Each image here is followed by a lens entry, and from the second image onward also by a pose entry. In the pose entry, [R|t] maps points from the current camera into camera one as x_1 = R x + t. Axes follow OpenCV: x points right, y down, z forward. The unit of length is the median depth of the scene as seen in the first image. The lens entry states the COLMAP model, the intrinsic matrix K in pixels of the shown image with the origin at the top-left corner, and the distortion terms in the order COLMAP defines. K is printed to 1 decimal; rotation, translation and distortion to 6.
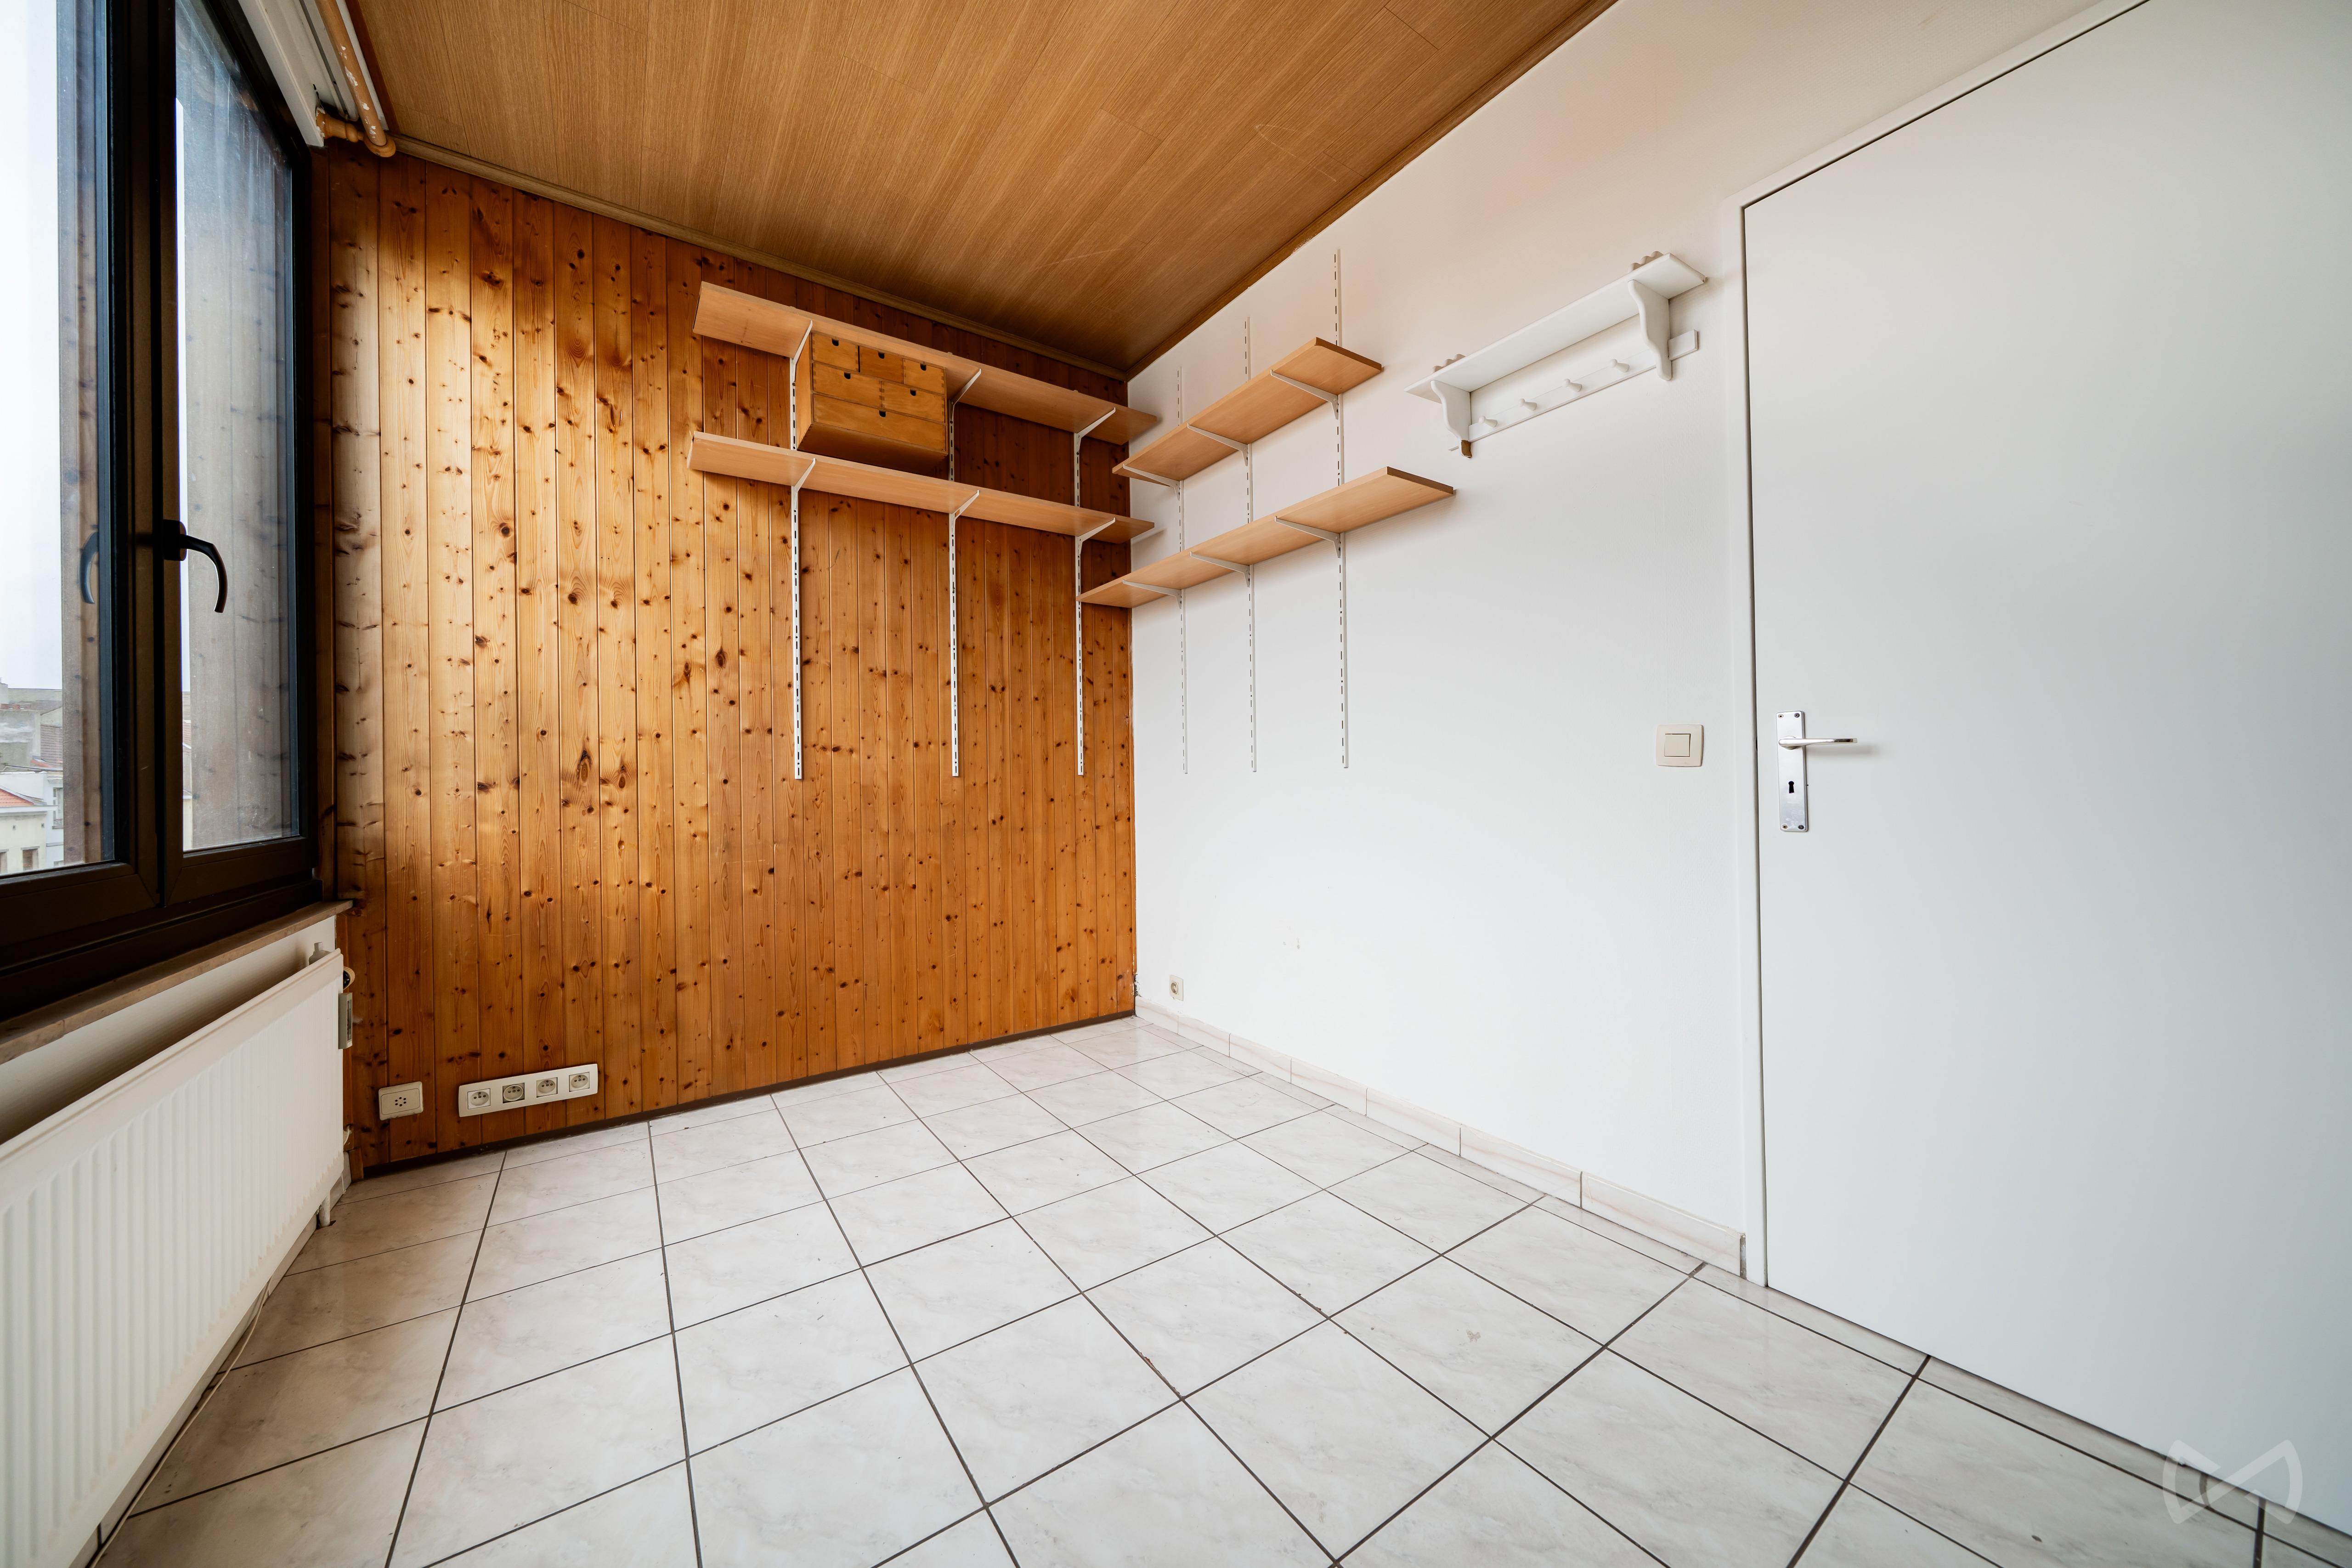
lens RADIAL K [[793.4, 0, 1163.5], [0, 793.4, 778.0], [0, 0, 1]] dist [-0.000479, -0.000054]
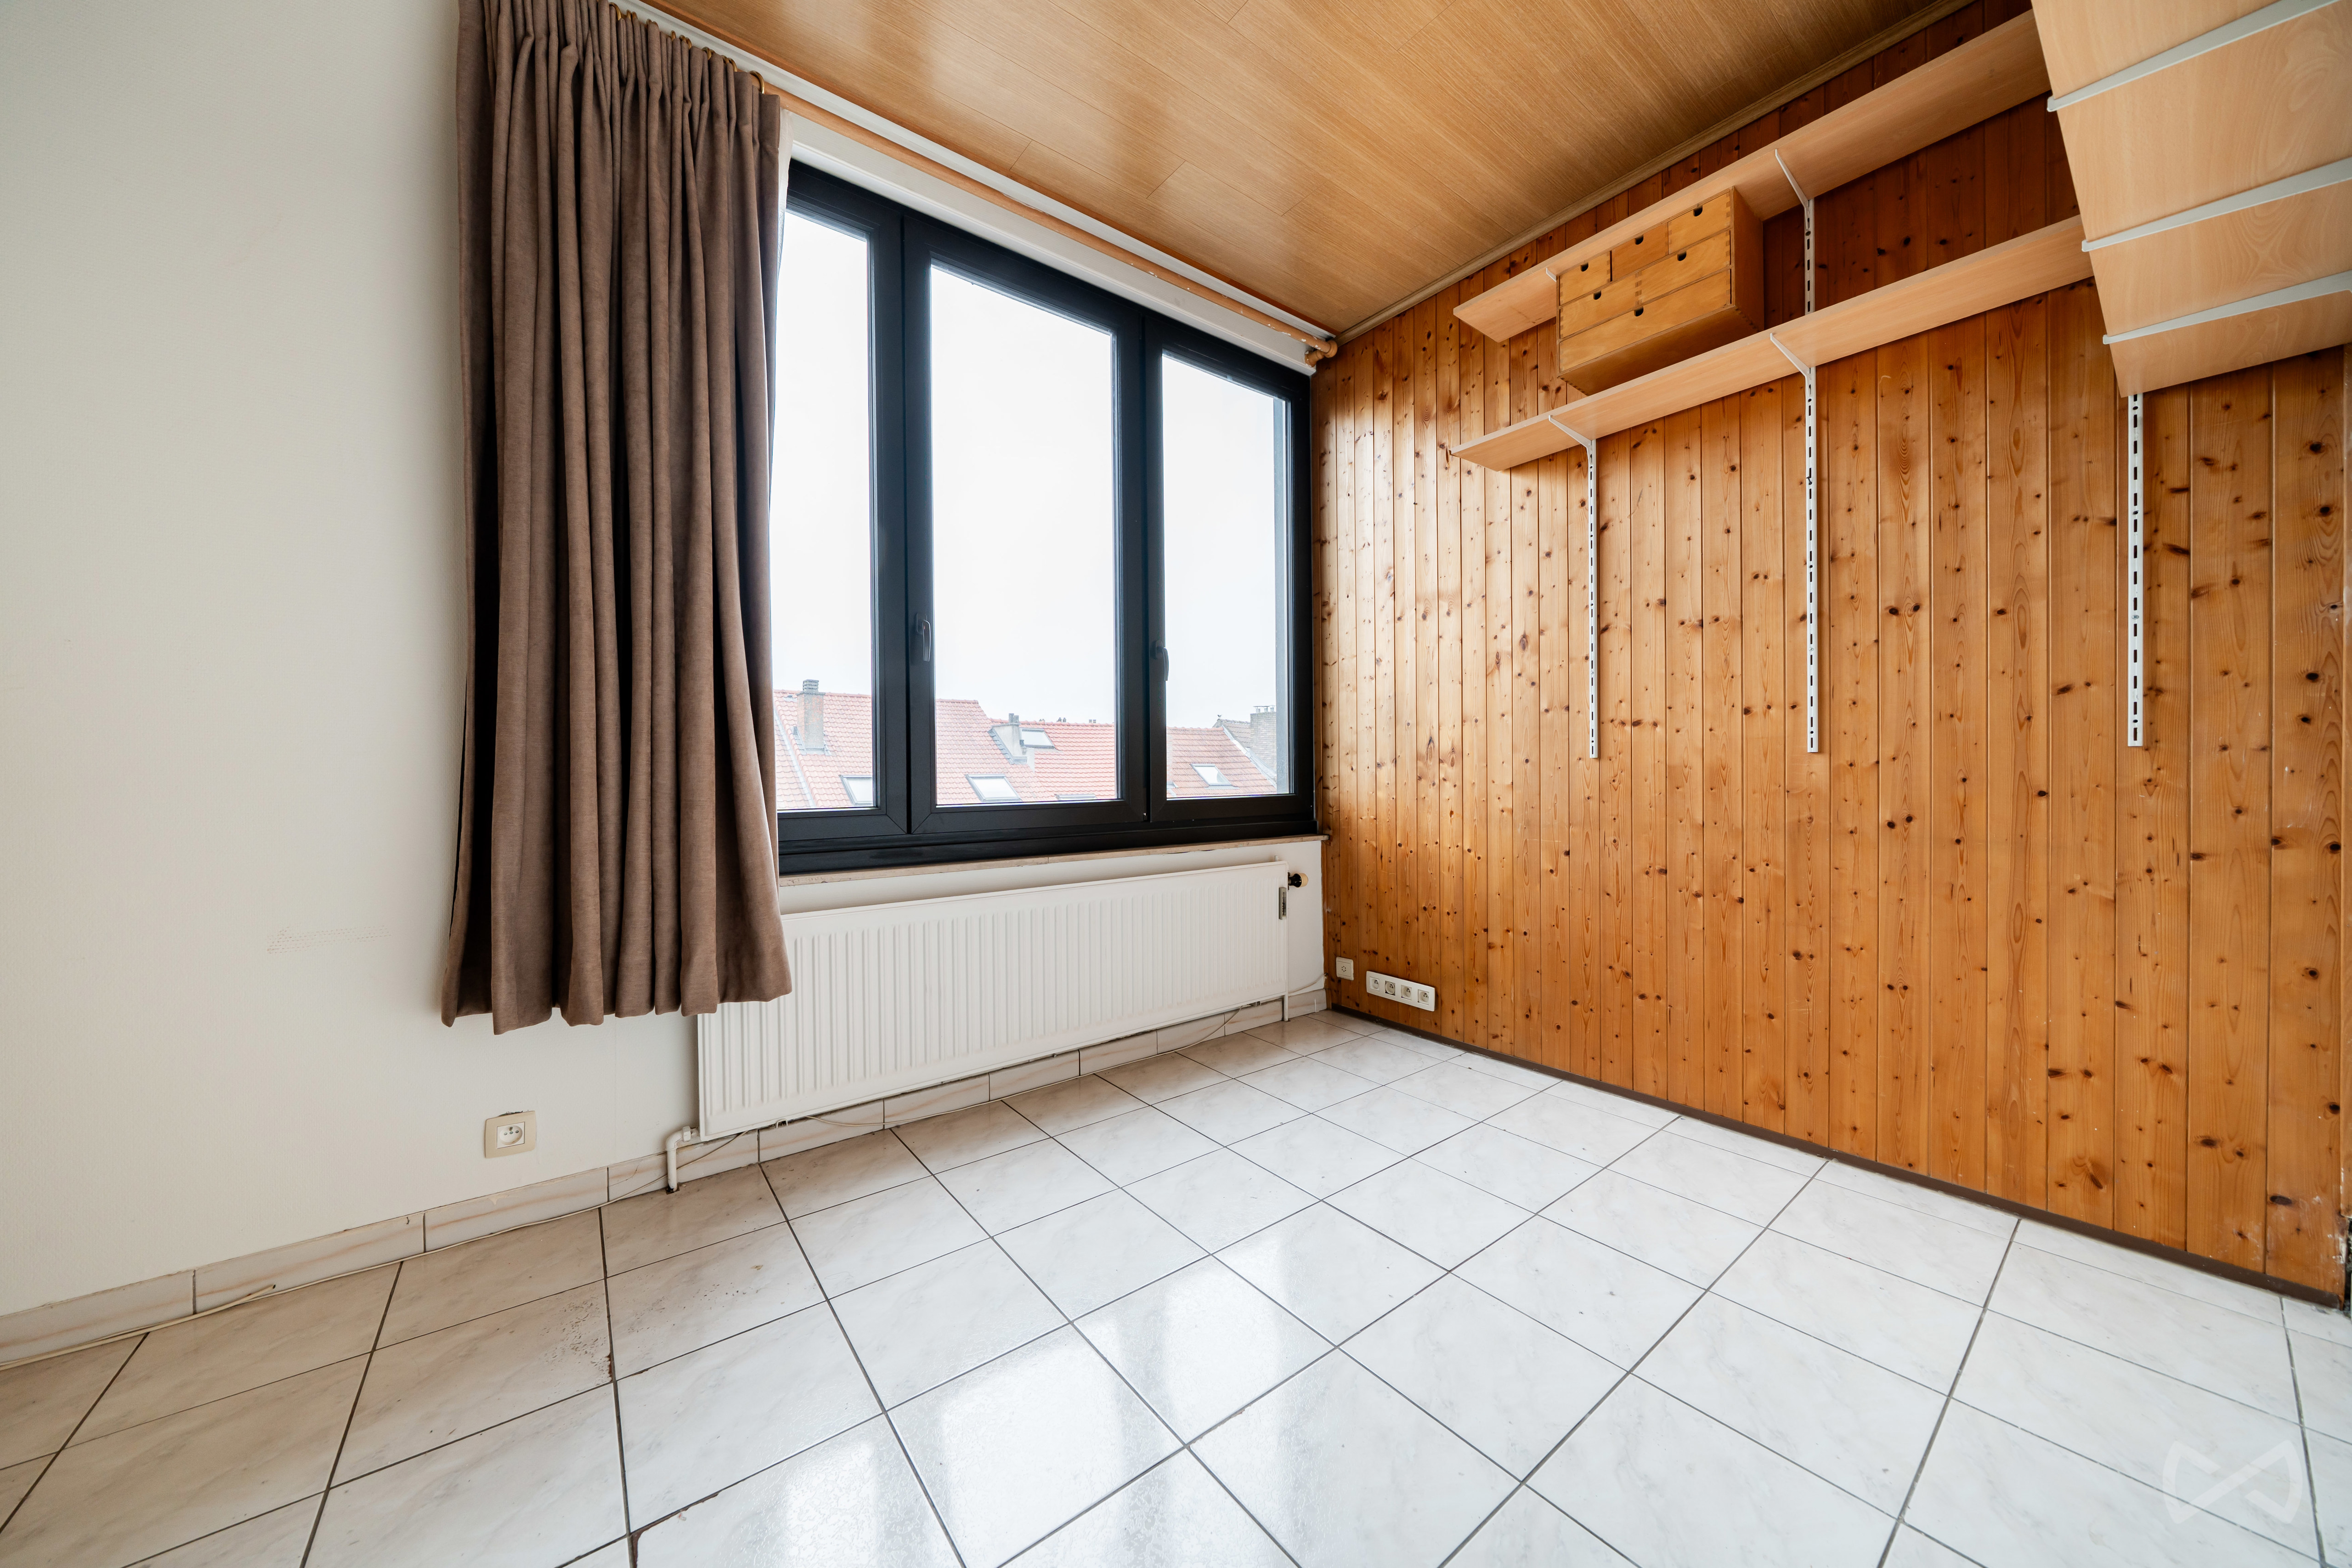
lens RADIAL K [[806.4, 0, 1168.2], [0, 806.4, 776.6], [0, 0, 1]] dist [-0.000406, -0.000108]
pose [[0.051710, 0.022701, -0.998404, 0.468149], [0.012703, 0.999646, 0.023387, -0.005586], [0.998581, -0.013893, 0.051403, 0.471166]]
